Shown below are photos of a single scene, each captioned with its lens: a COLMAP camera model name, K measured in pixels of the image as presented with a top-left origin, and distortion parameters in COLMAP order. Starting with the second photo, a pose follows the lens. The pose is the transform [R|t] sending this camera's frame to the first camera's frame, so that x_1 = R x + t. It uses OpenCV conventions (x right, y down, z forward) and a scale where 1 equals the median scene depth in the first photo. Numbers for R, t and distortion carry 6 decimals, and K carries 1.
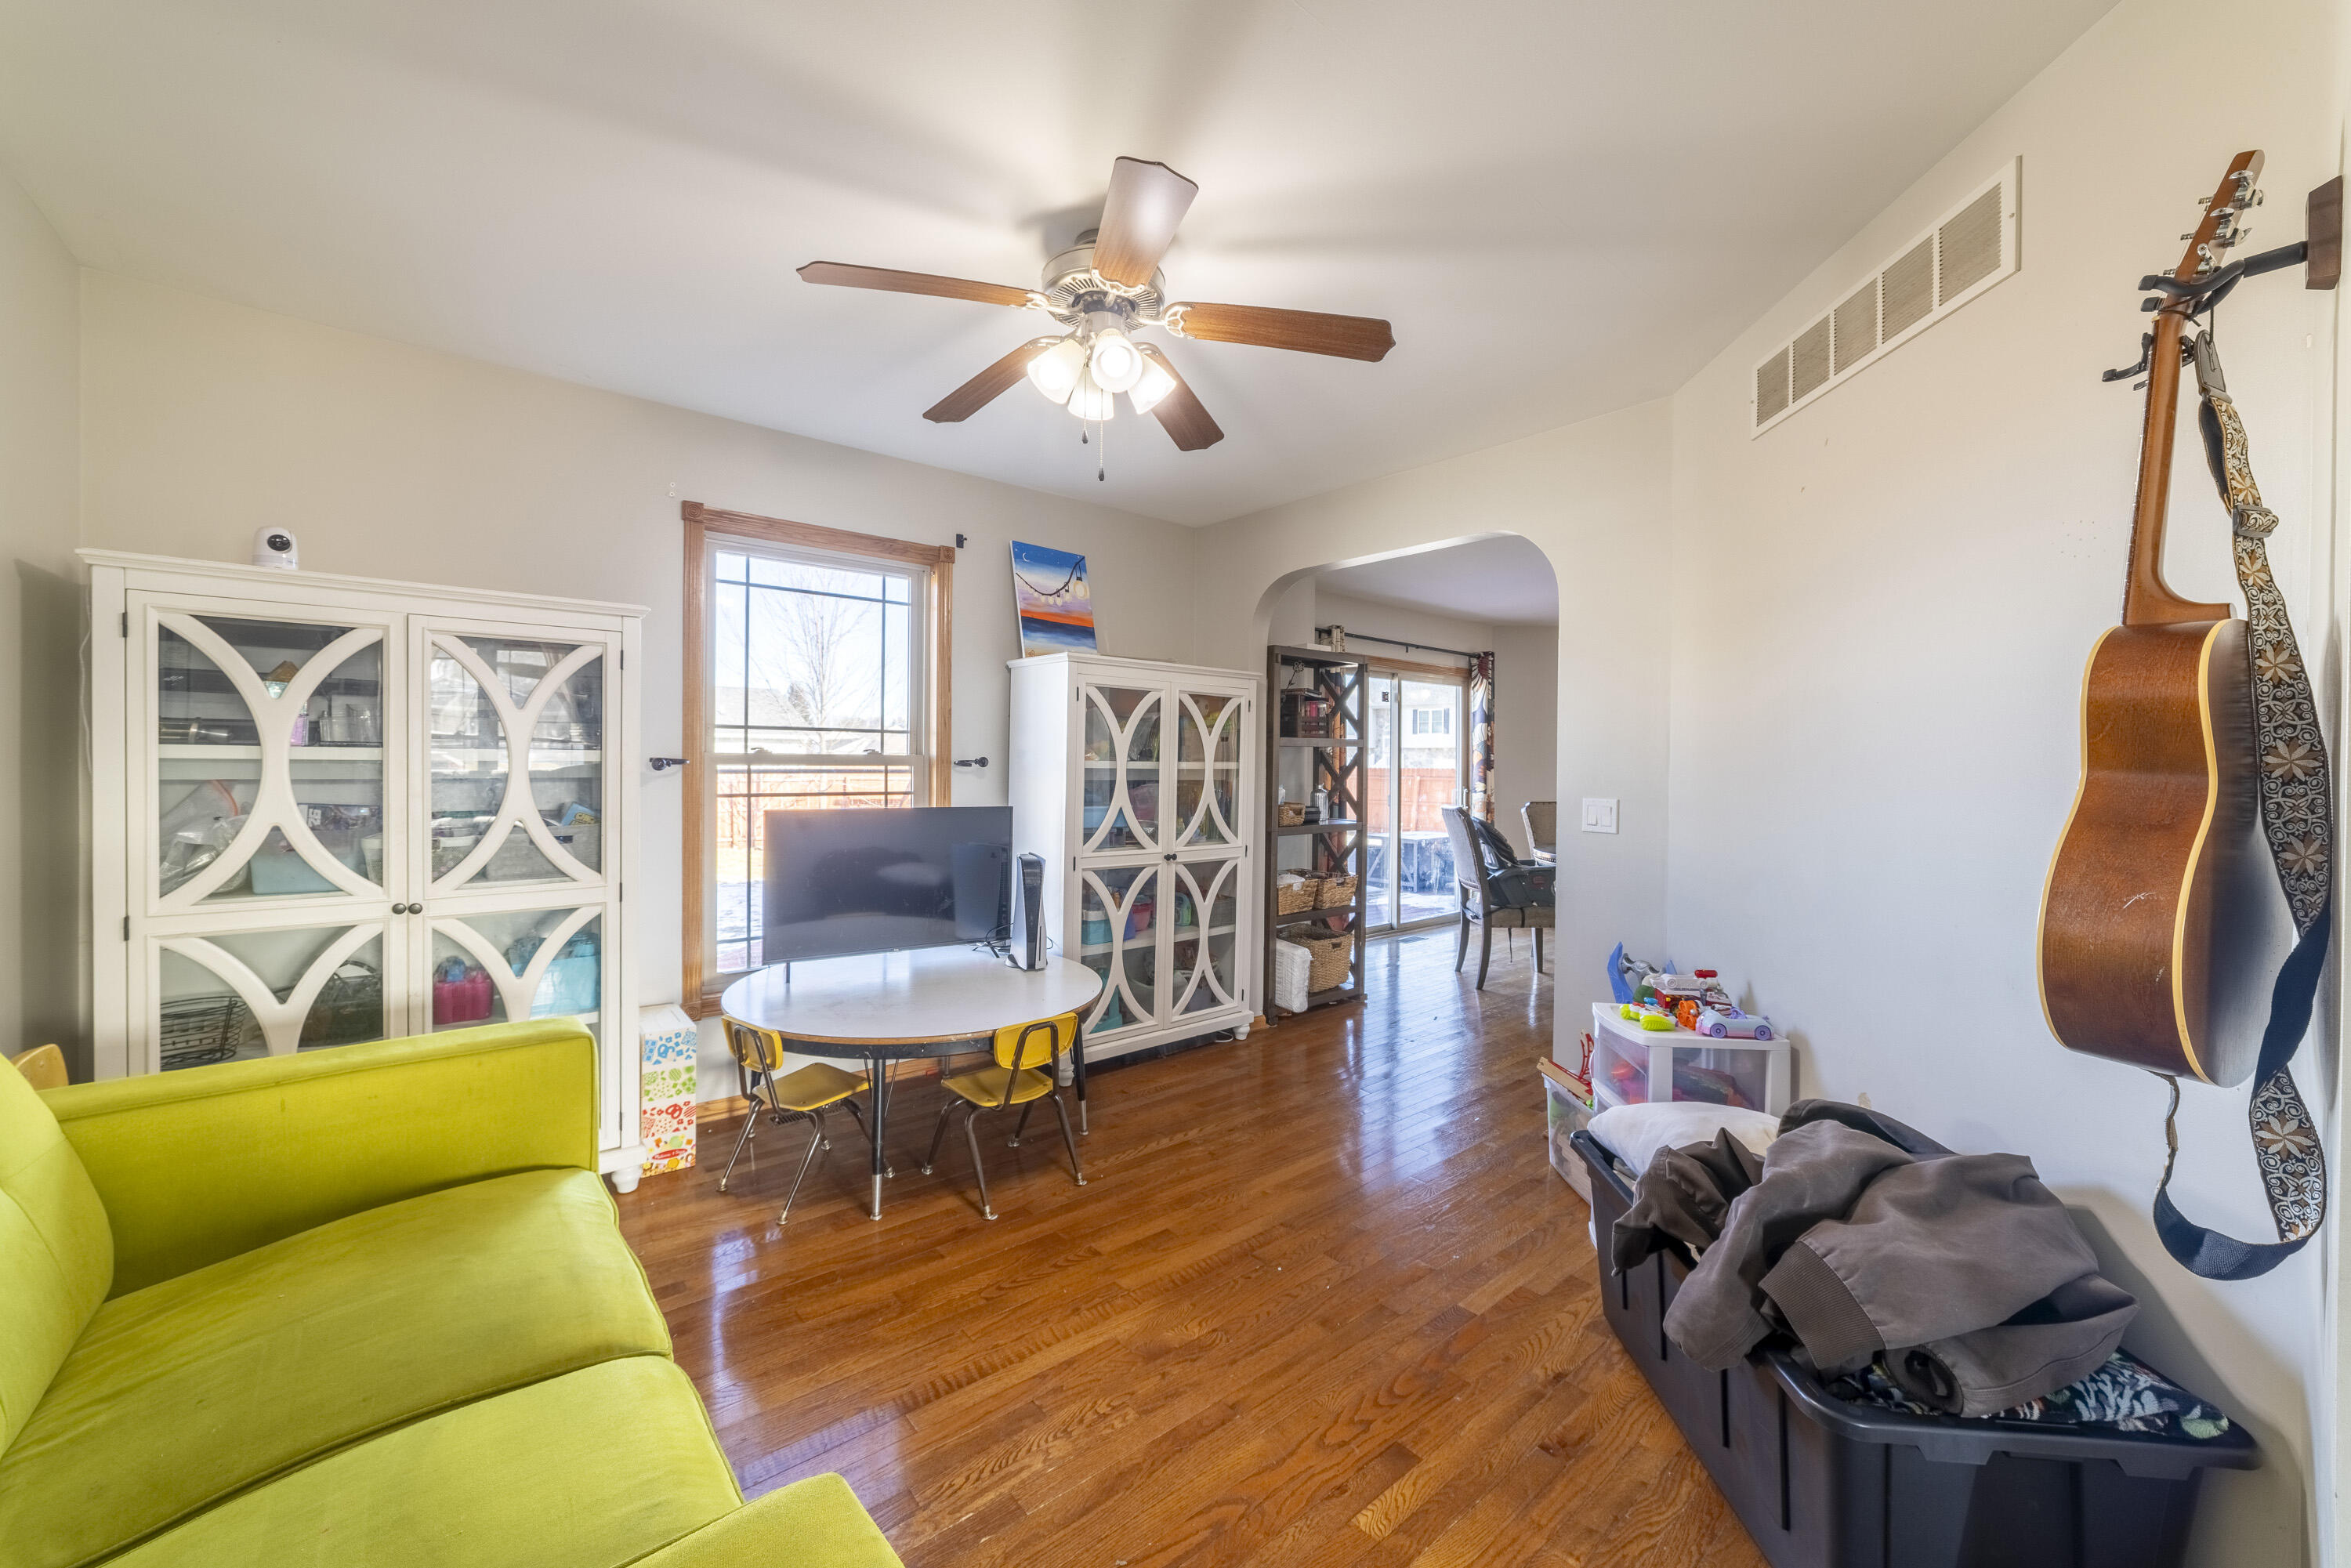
lens RADIAL K [[902.5, 0, 1184.8], [0, 902.5, 778.0], [0, 0, 1]] dist [0.002497, 0.002127]
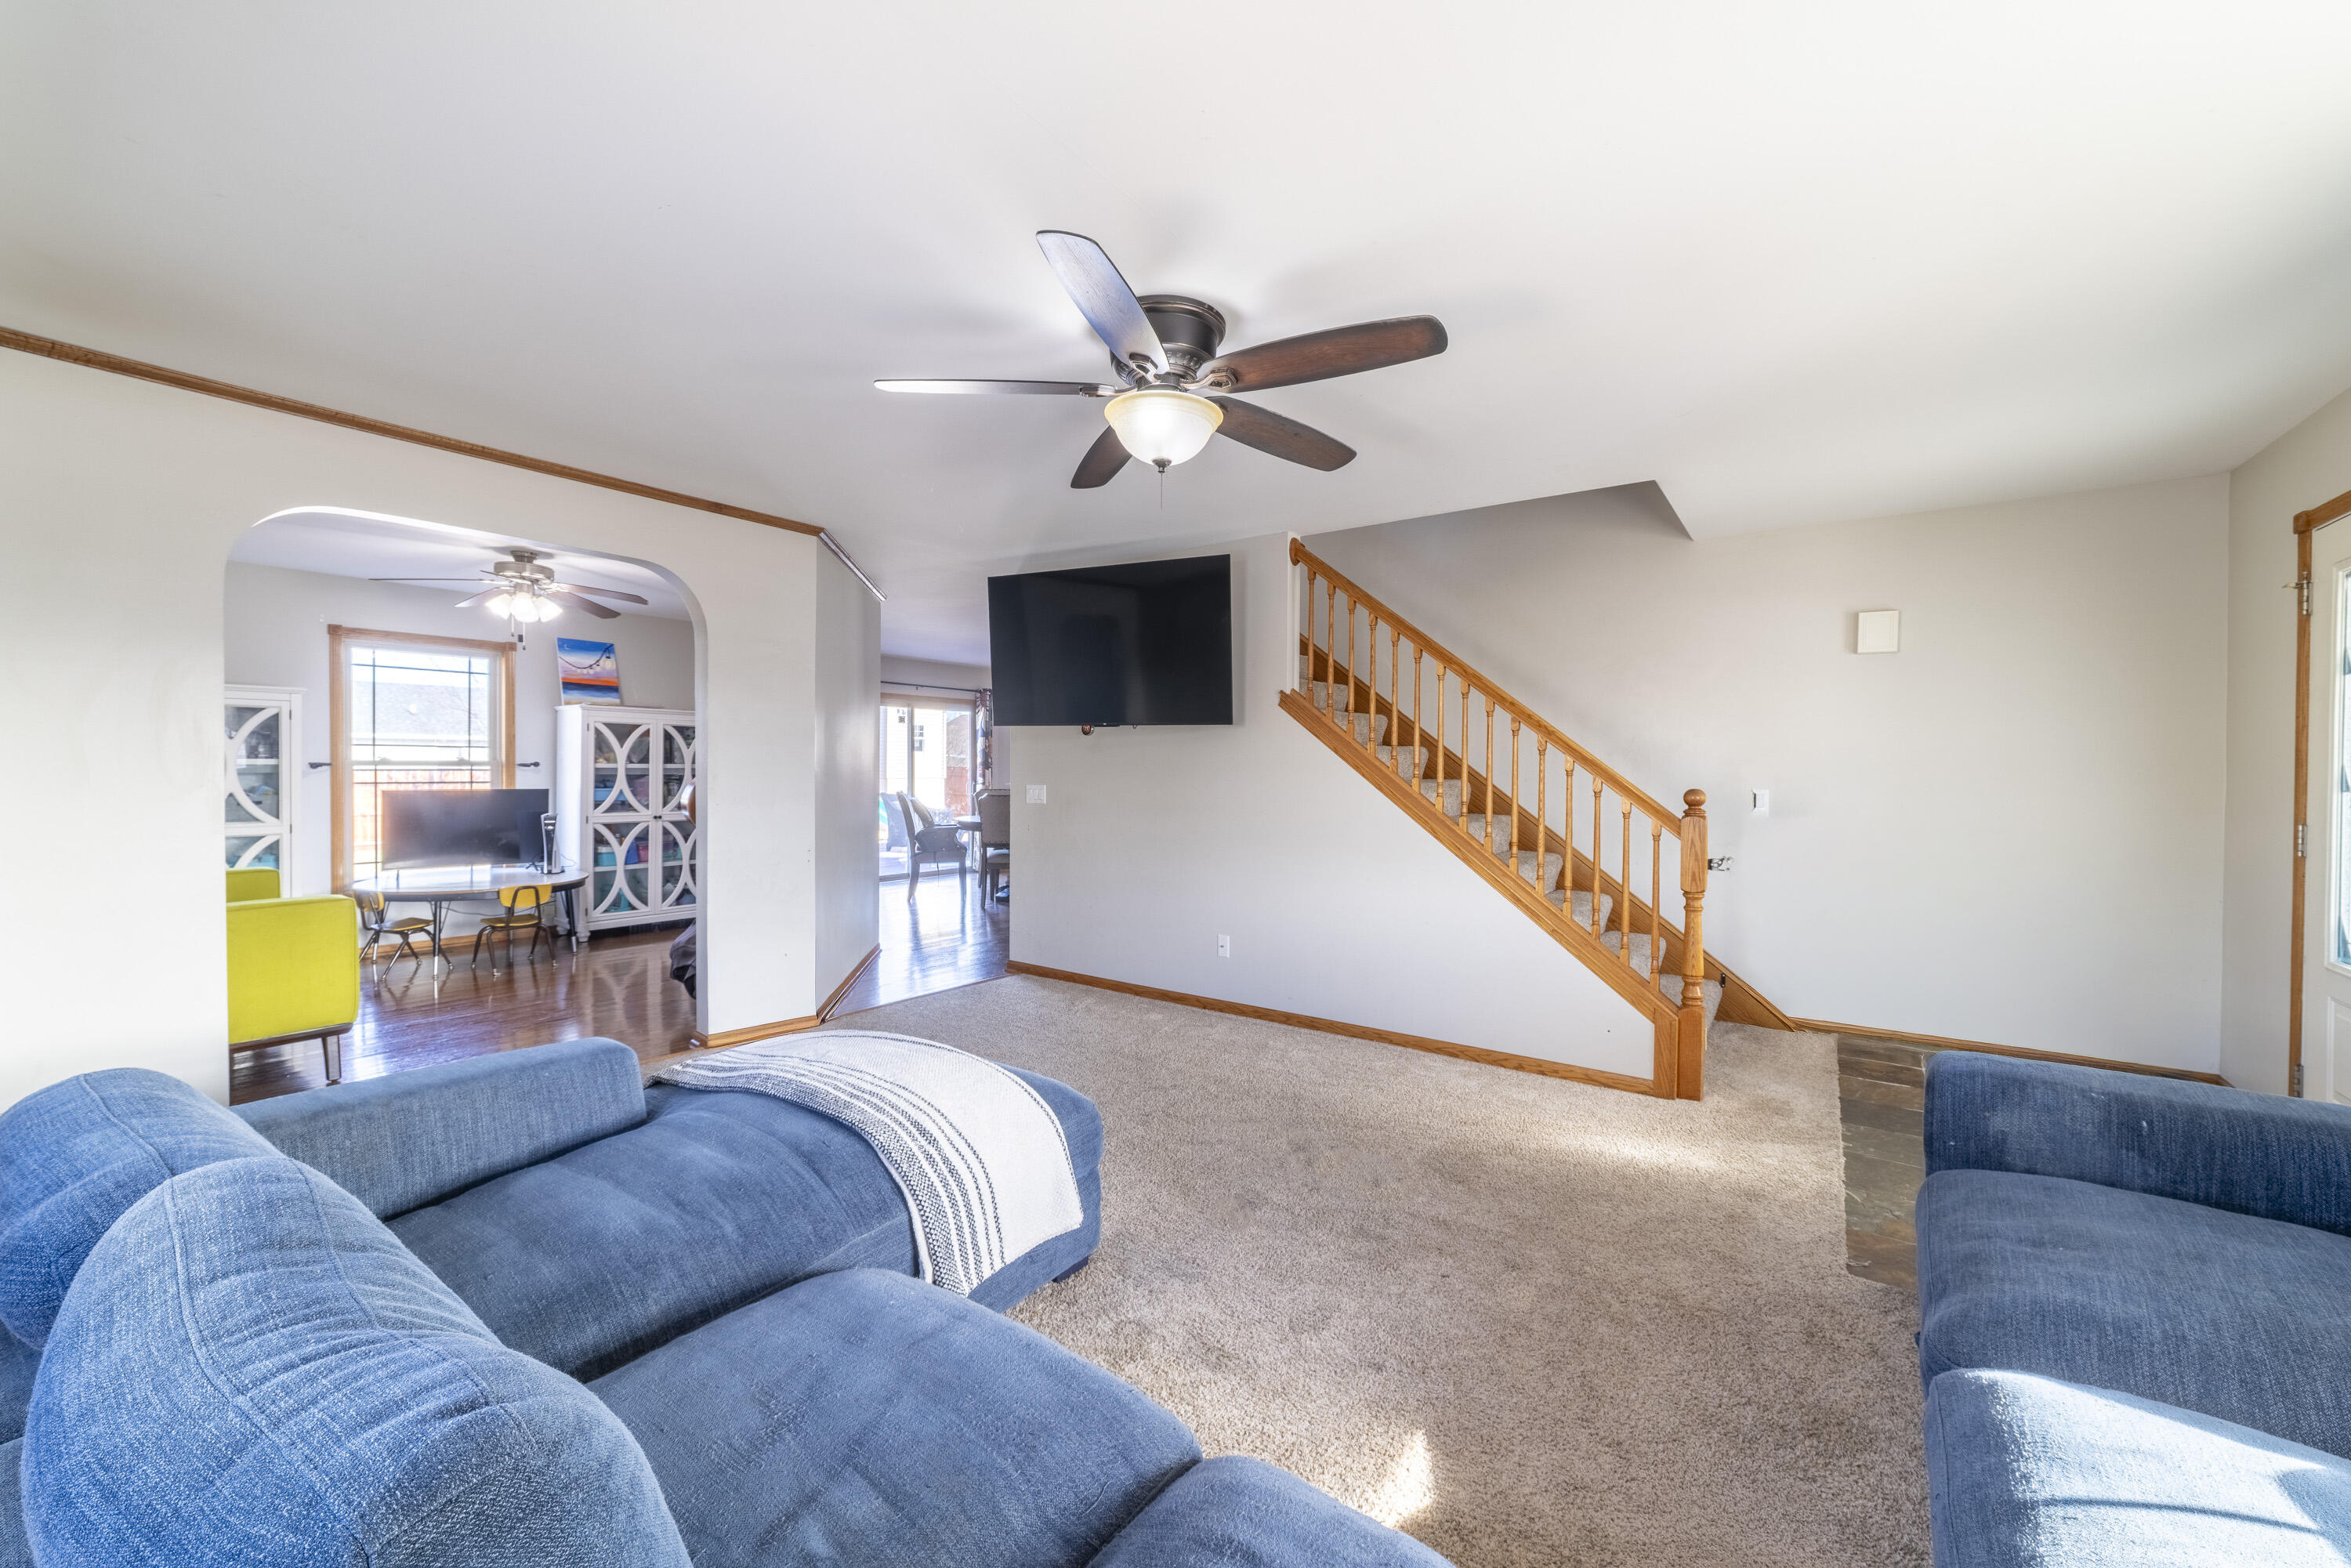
lens RADIAL K [[902.5, 0, 1181.9], [0, 902.5, 780.2], [0, 0, 1]] dist [0.002497, 0.002127]
pose [[0.974147, -0.000816, 0.225916, 0.612347], [-0.000502, 0.999983, 0.005778, 0.002311], [-0.225917, -0.005742, 0.974130, -1.014760]]
